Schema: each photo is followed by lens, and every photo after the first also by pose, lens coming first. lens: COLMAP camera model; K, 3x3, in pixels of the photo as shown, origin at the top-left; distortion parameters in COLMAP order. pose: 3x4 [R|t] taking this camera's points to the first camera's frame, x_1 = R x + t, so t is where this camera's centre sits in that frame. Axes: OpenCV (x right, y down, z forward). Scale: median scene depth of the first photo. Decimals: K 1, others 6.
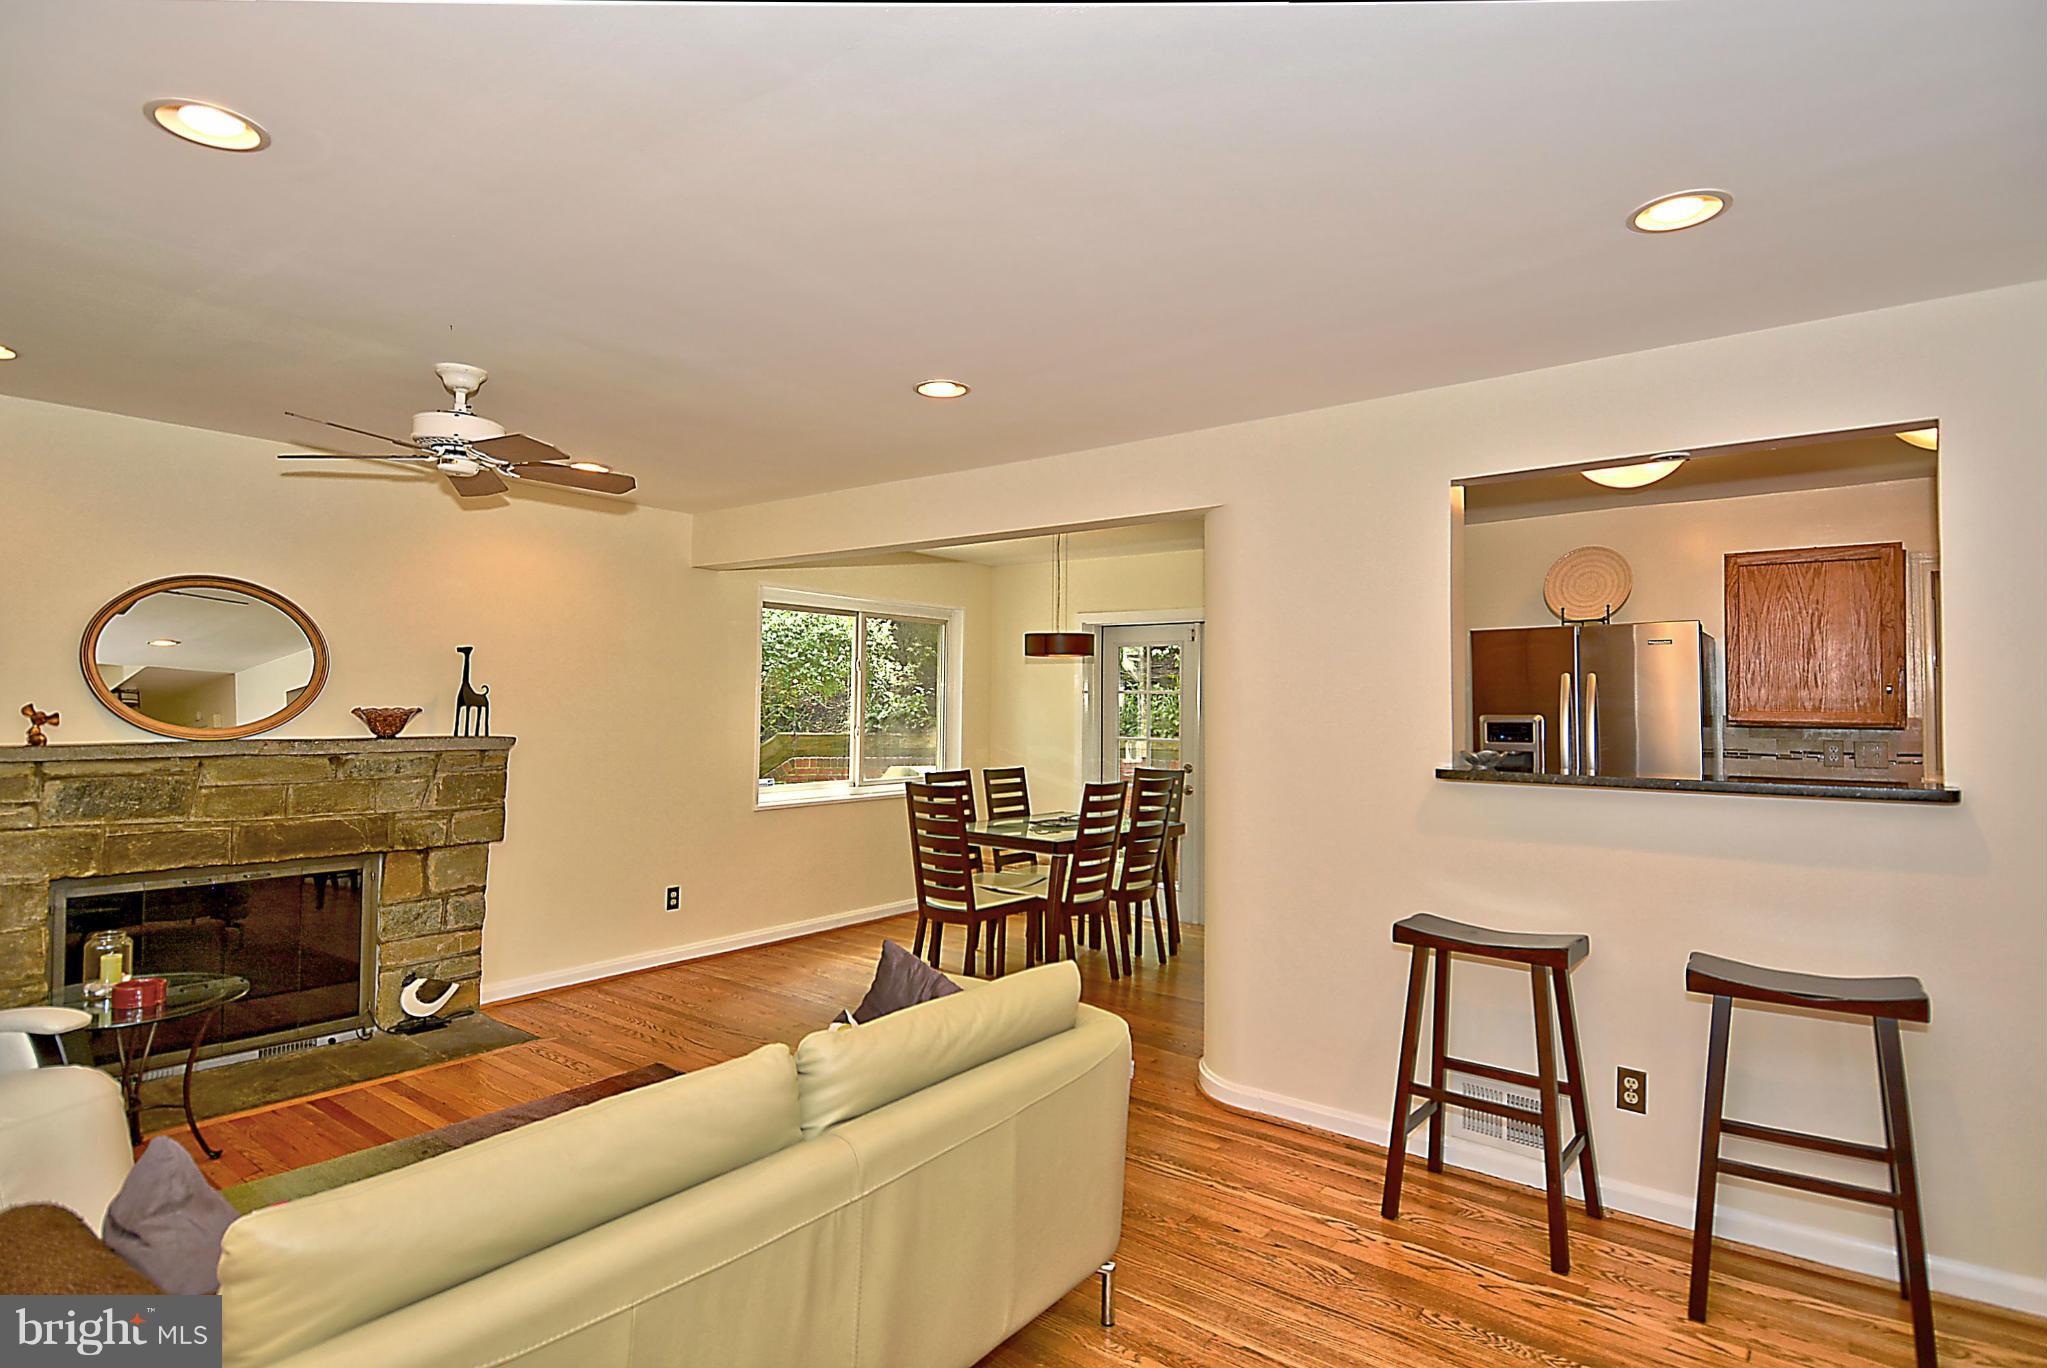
lens RADIAL K [[1090.1, 0, 1033.5], [0, 1090.1, 665.9], [0, 0, 1]] dist [0.061110, -0.050590]
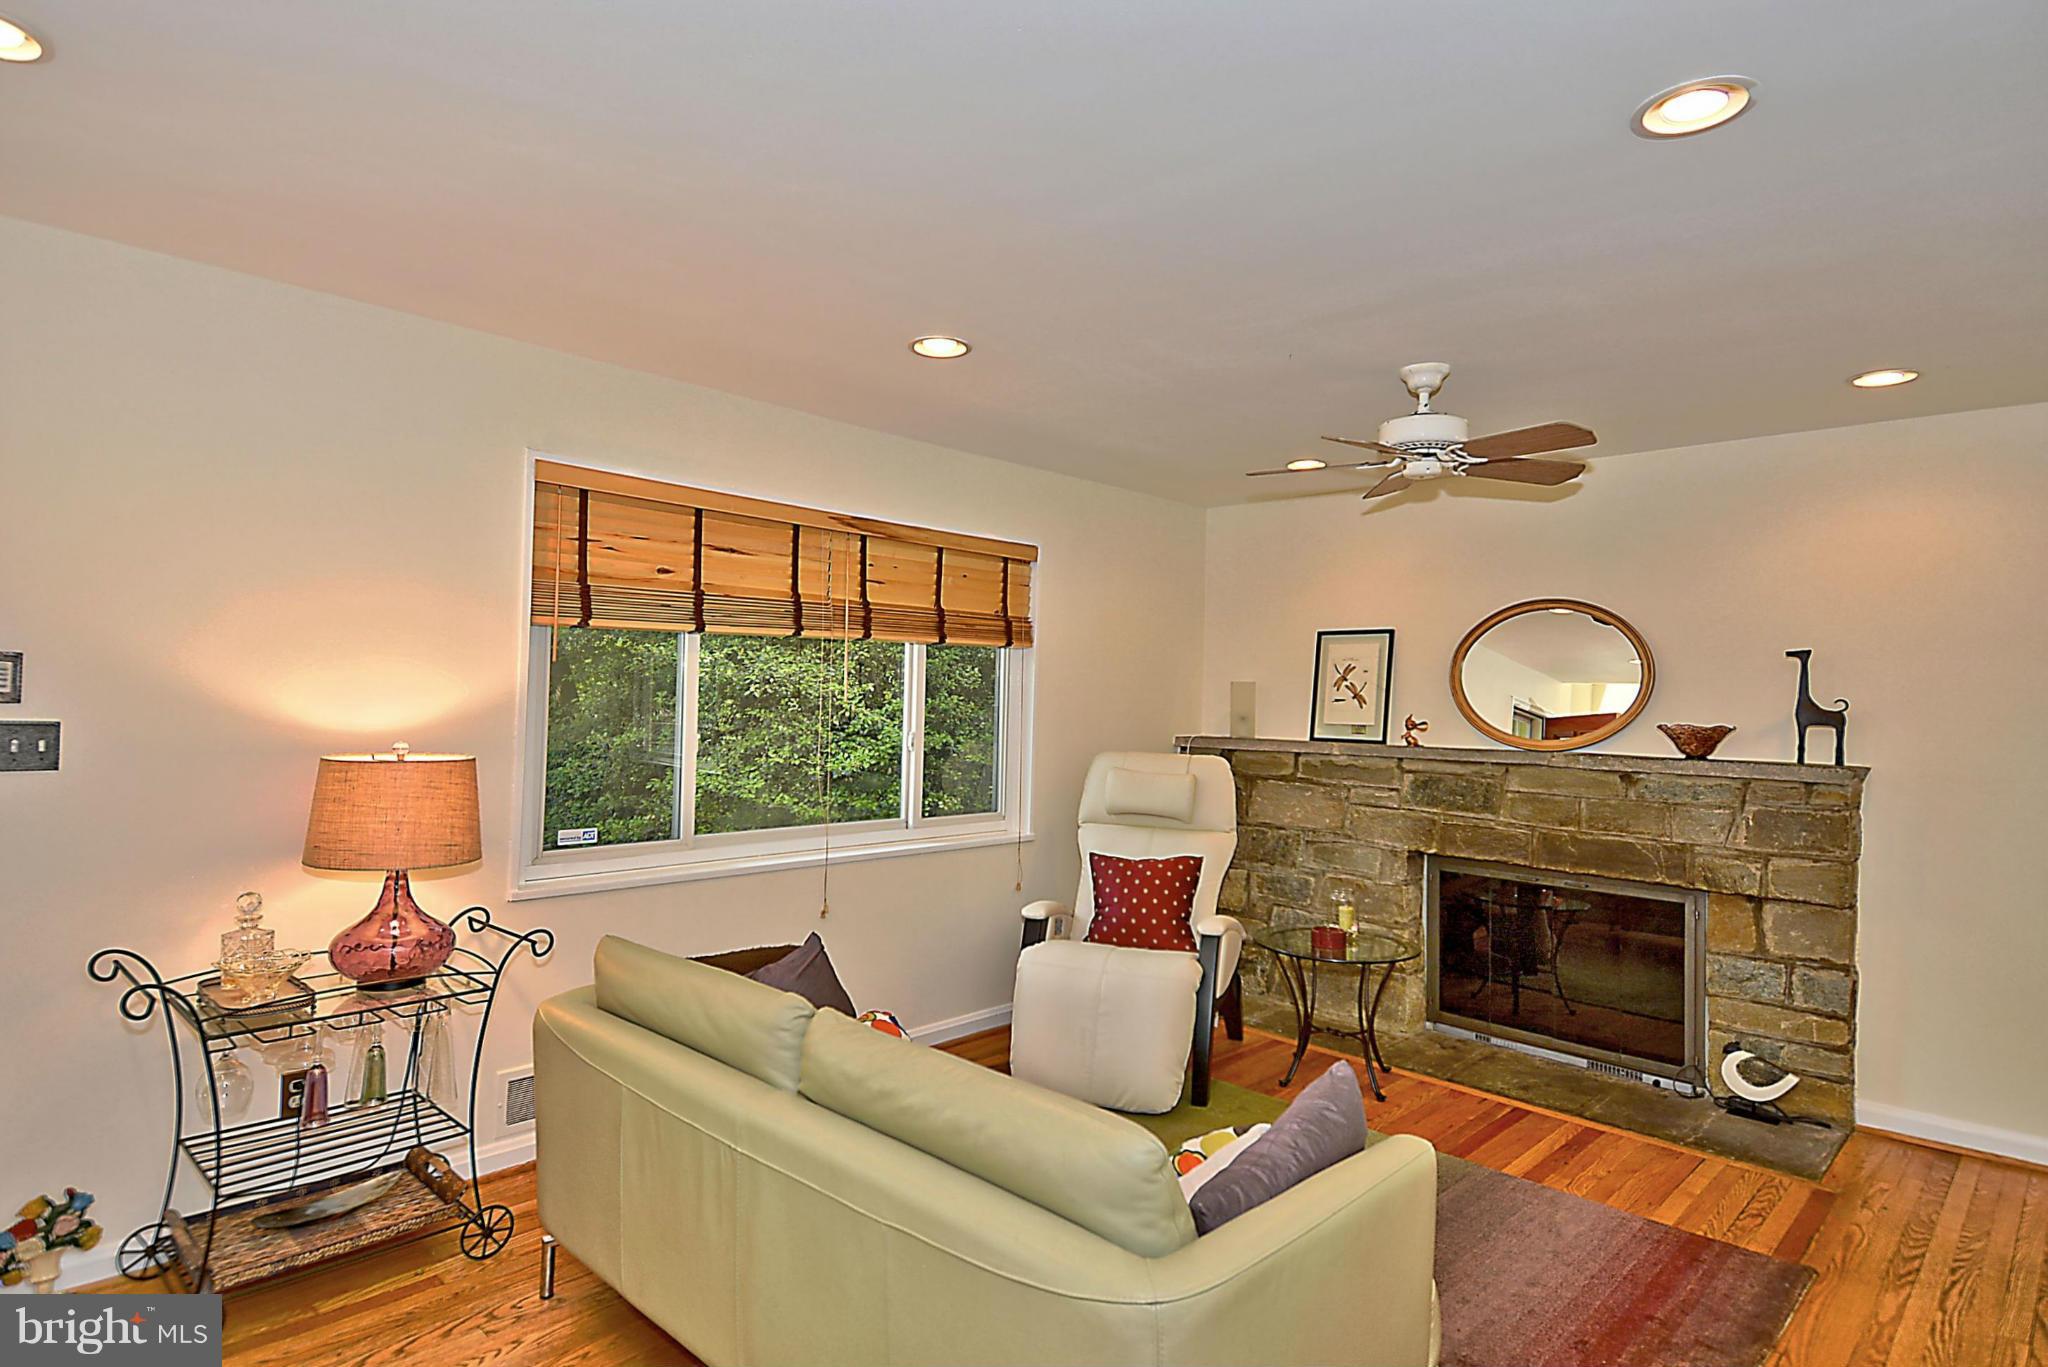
lens RADIAL K [[1090.6, 0, 1034.0], [0, 1090.6, 665.4], [0, 0, 1]] dist [0.061110, -0.050590]
pose [[-0.123864, -0.045403, -0.991260, 0.373241], [0.008376, 0.998869, -0.046798, 0.028291], [0.992264, -0.014100, -0.123344, 0.608709]]
